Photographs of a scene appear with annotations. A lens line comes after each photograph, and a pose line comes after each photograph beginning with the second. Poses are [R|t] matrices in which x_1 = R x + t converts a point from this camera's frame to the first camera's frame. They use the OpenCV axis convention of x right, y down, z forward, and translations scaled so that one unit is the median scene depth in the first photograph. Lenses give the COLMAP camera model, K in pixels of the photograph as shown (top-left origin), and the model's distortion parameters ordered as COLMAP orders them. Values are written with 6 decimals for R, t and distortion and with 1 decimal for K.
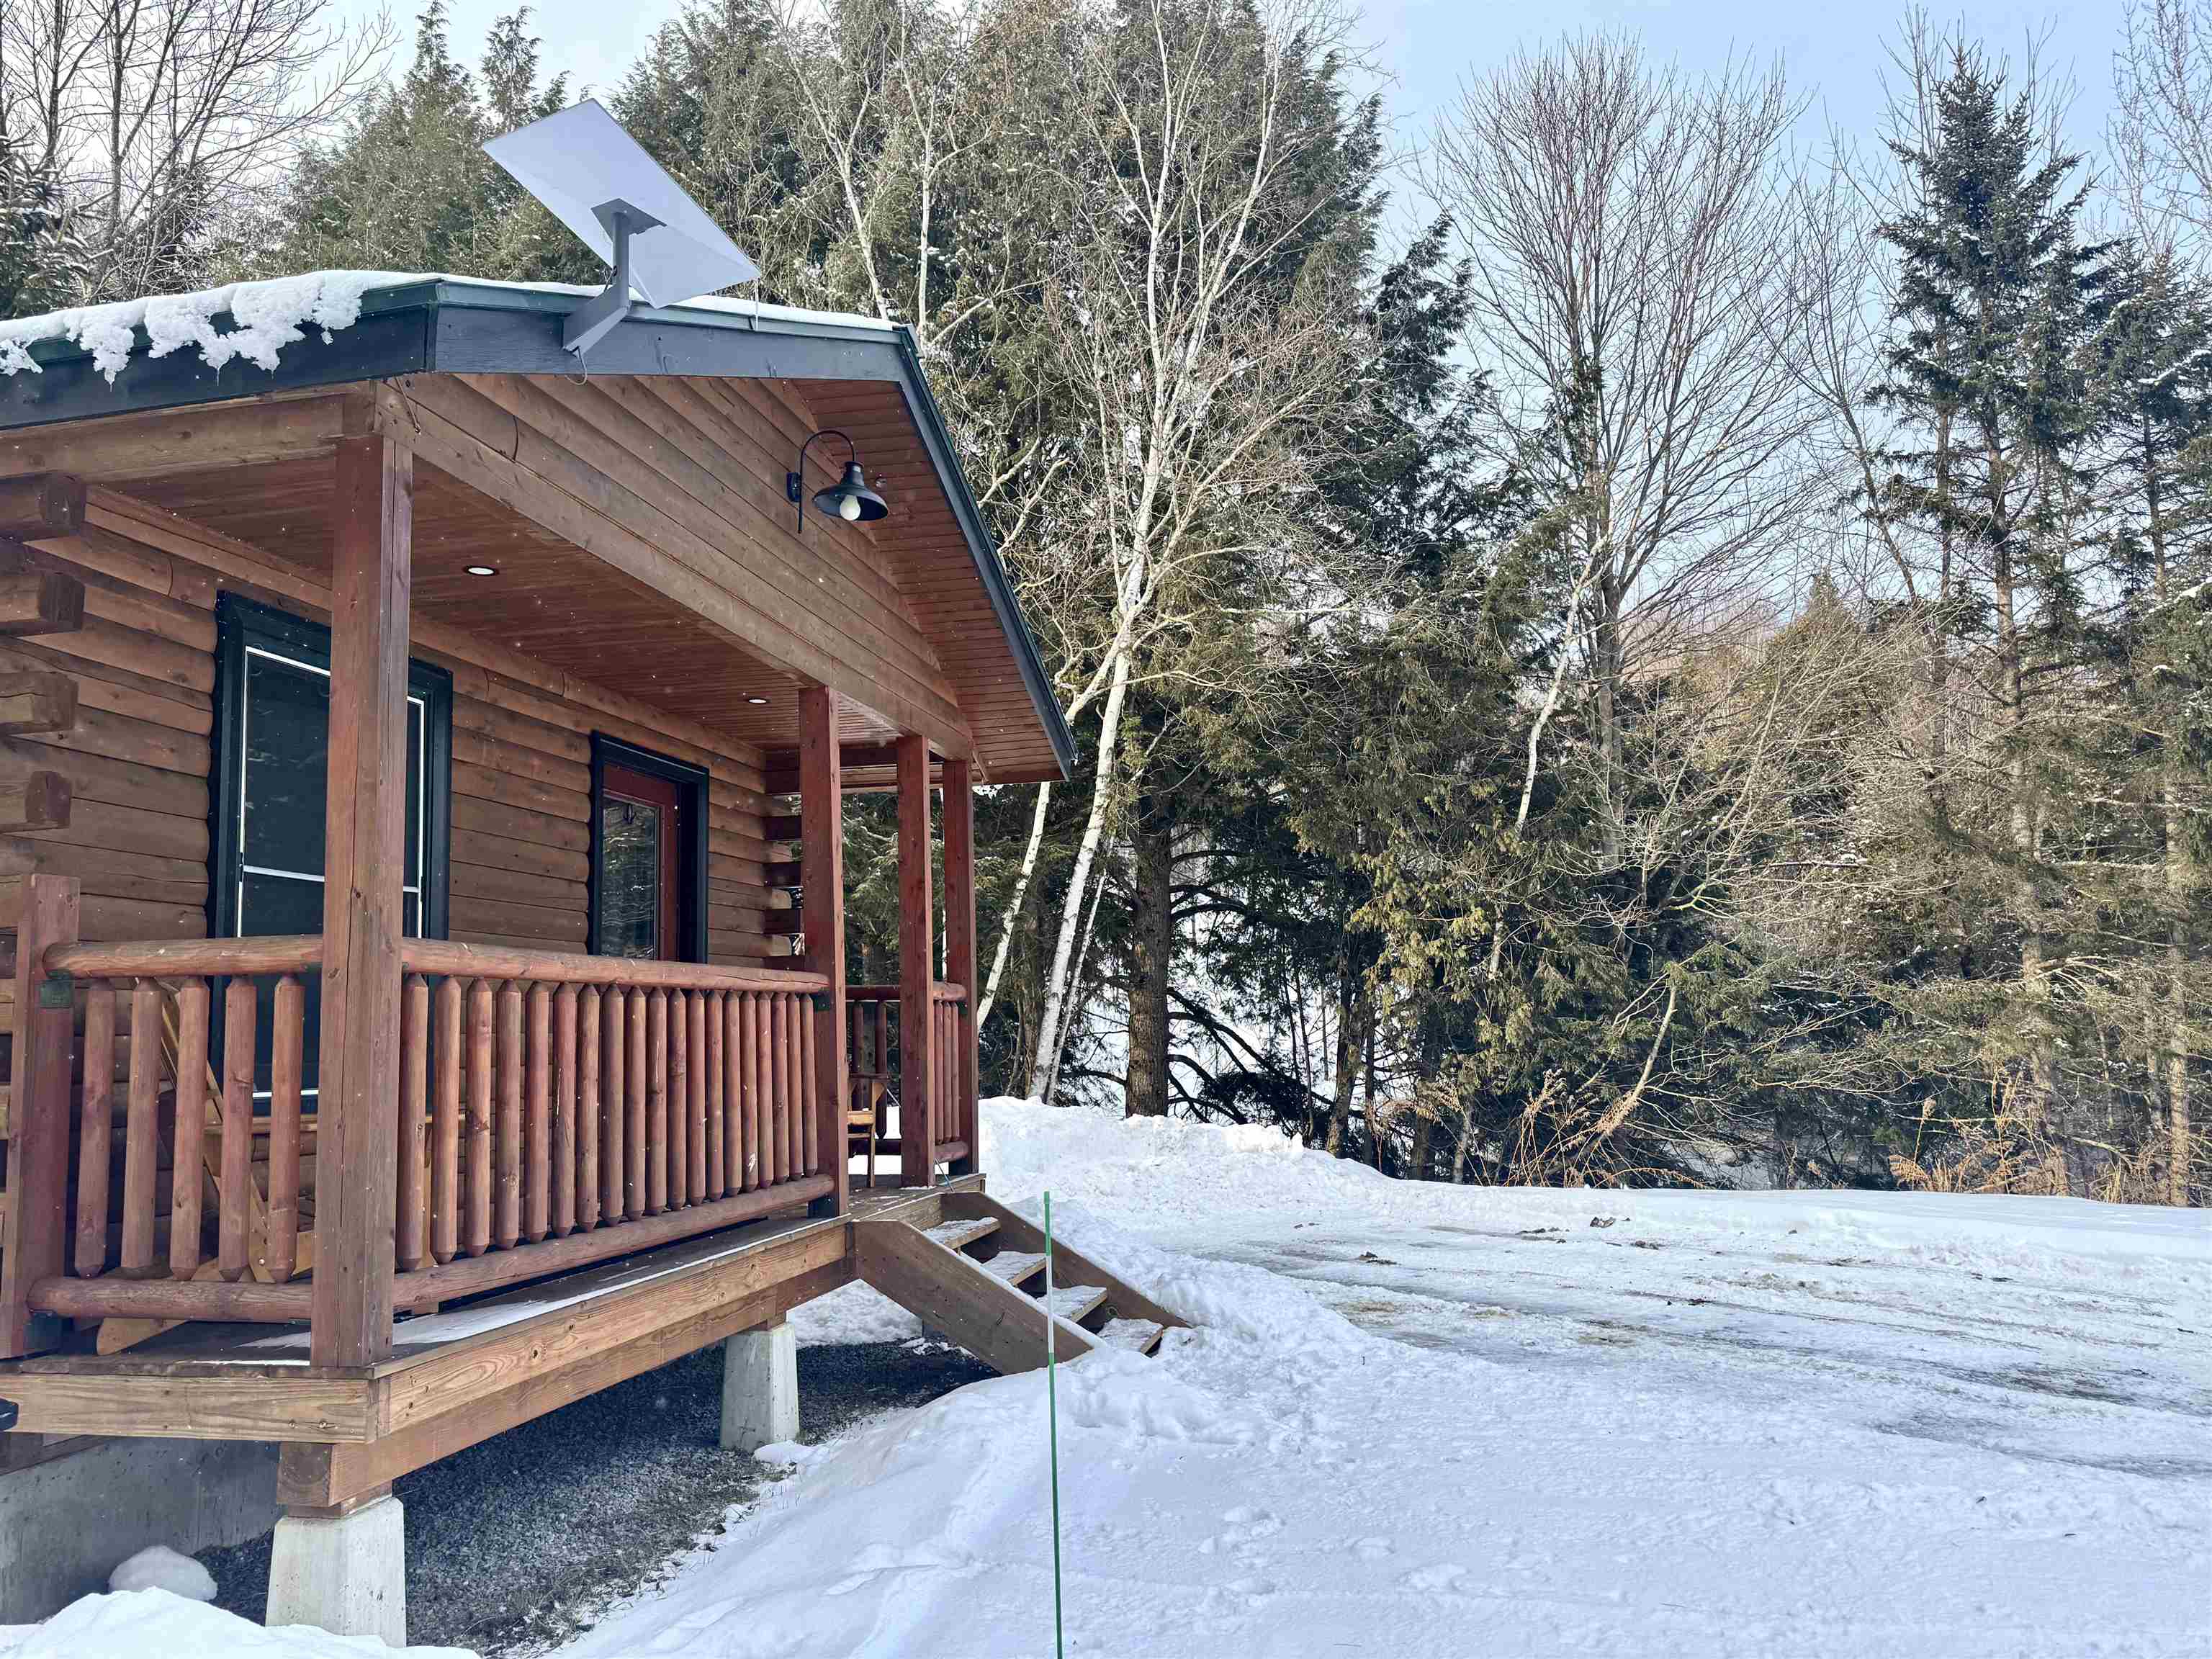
lens RADIAL K [[1541.5, 0, 1114.4], [0, 1541.5, 838.7], [0, 0, 1]] dist [0.088943, -0.111502]
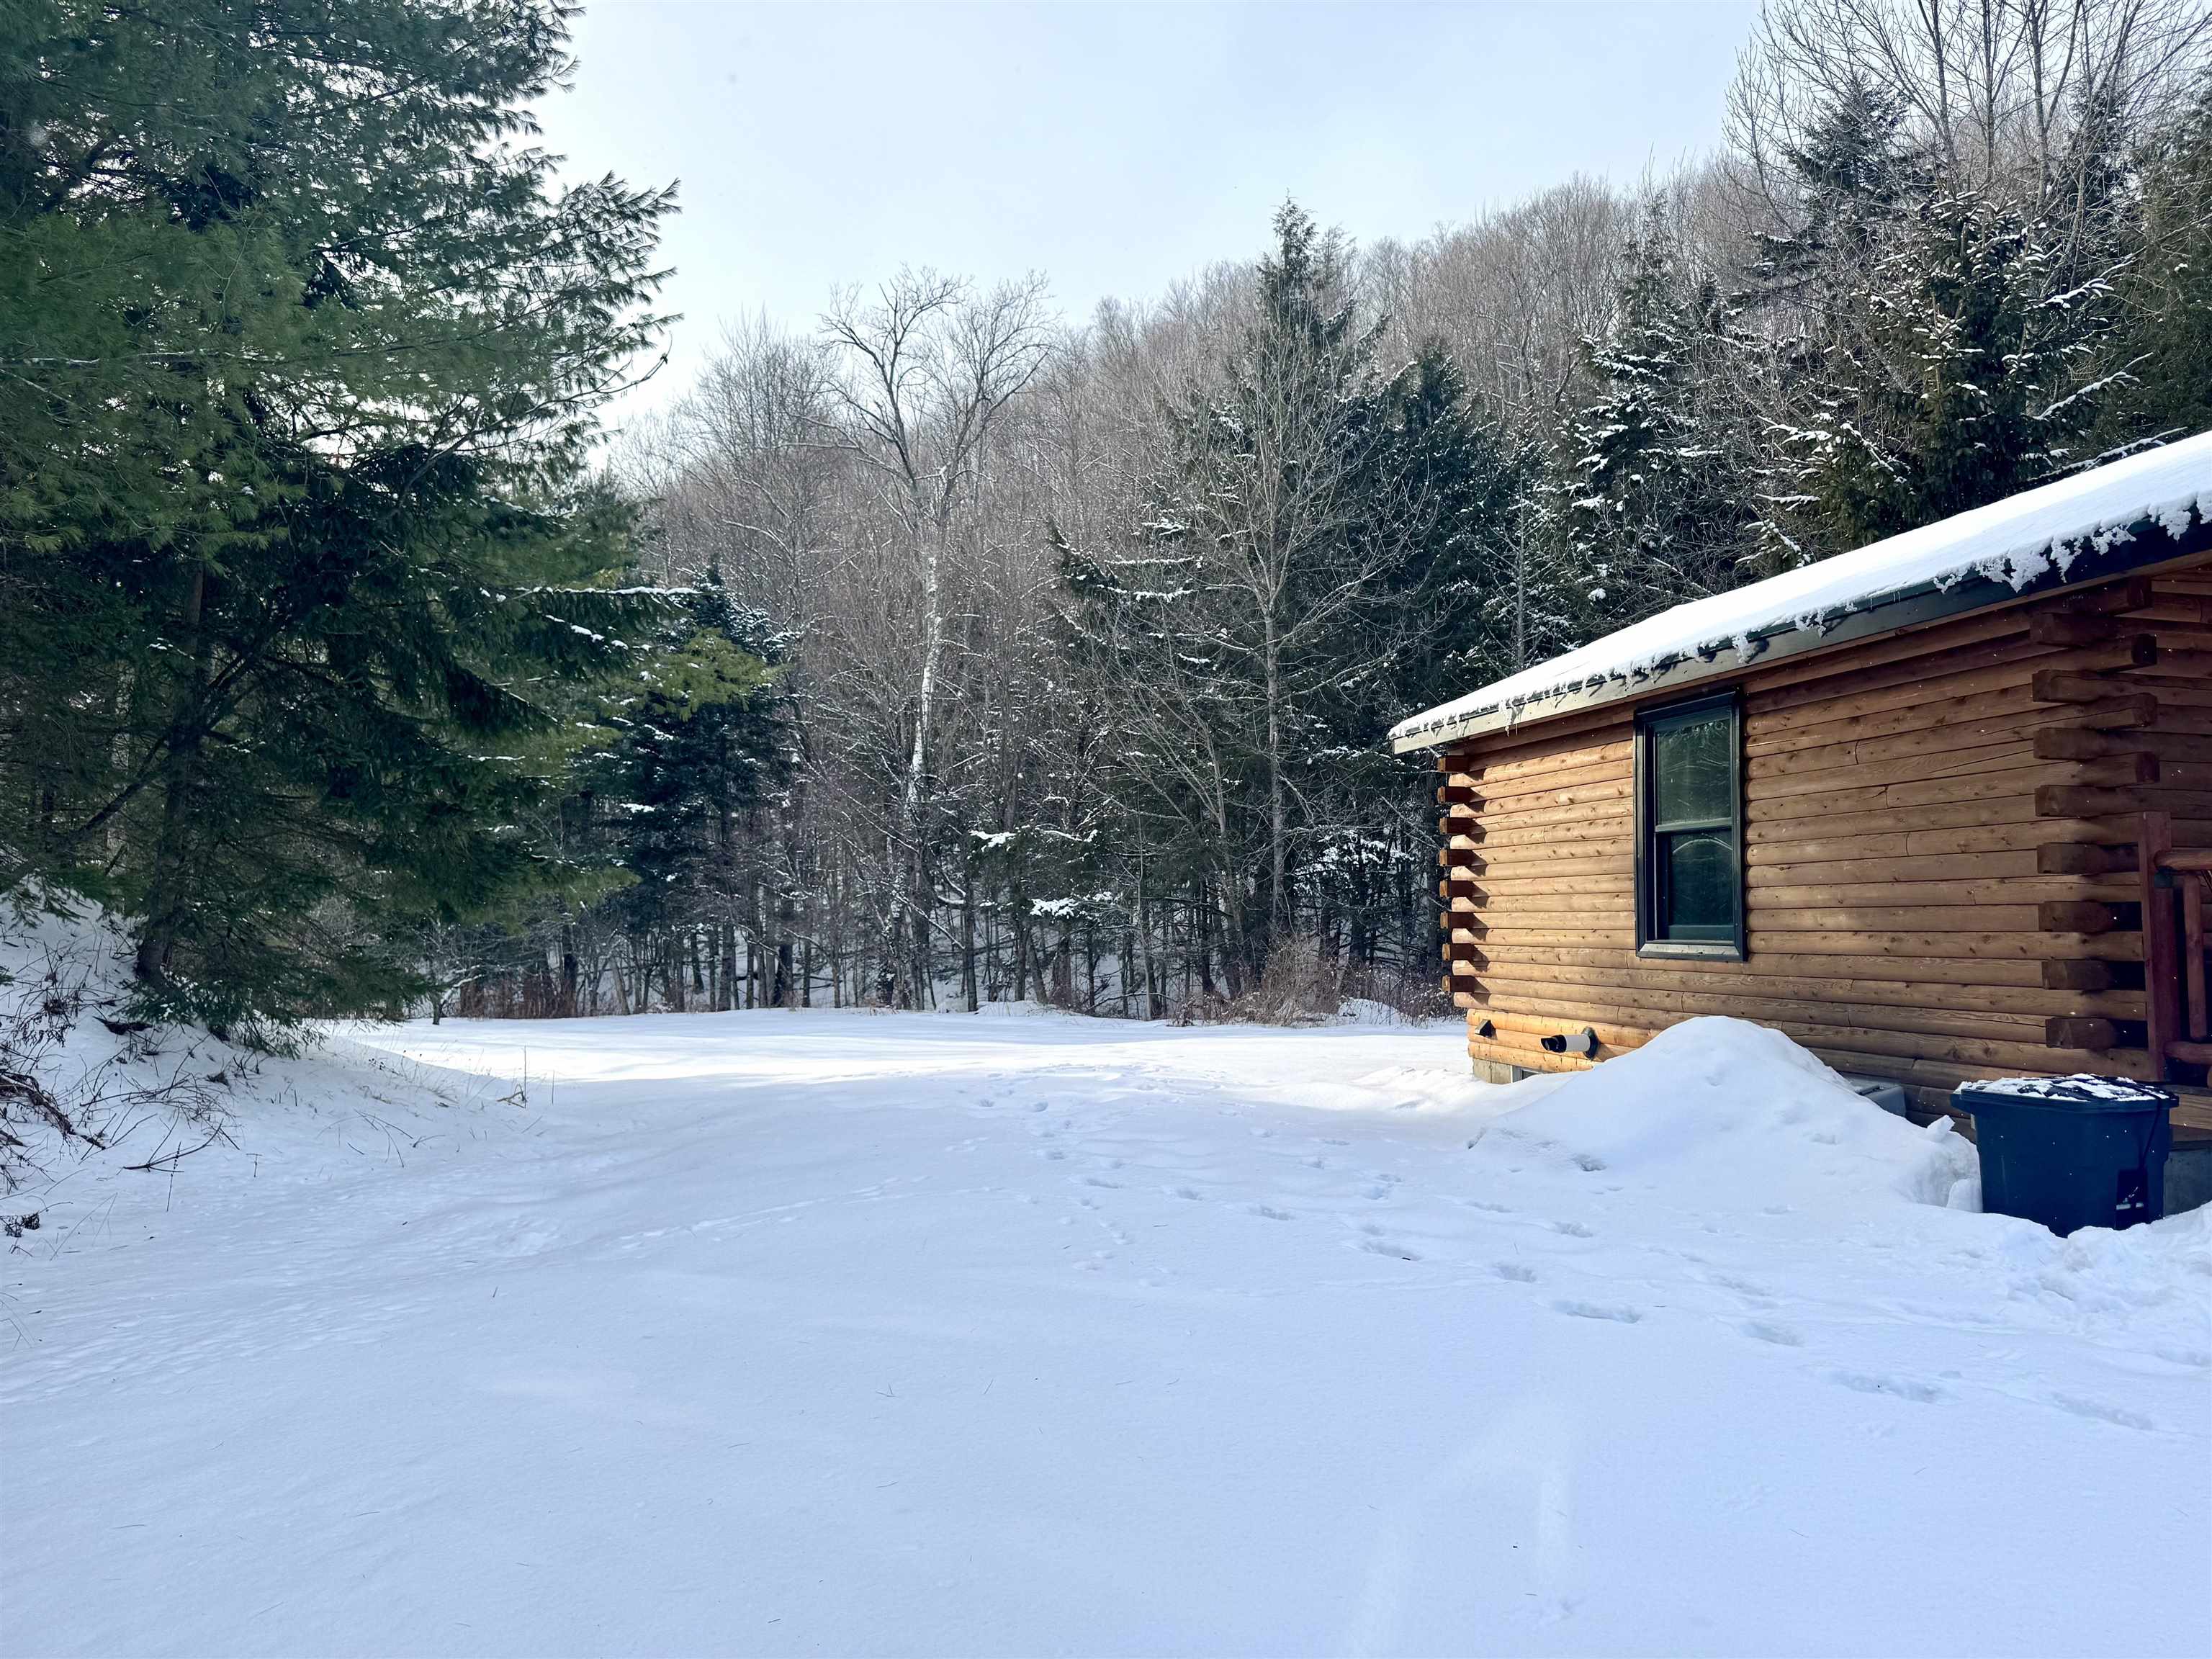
lens RADIAL K [[1580.2, 0, 1116.9], [0, 1580.2, 838.4], [0, 0, 1]] dist [0.094296, -0.122454]
pose [[0.460385, -0.022783, -0.887427, 0.281188], [0.100408, 0.994592, 0.026556, -0.083820], [0.882023, -0.101331, 0.460182, -0.632777]]
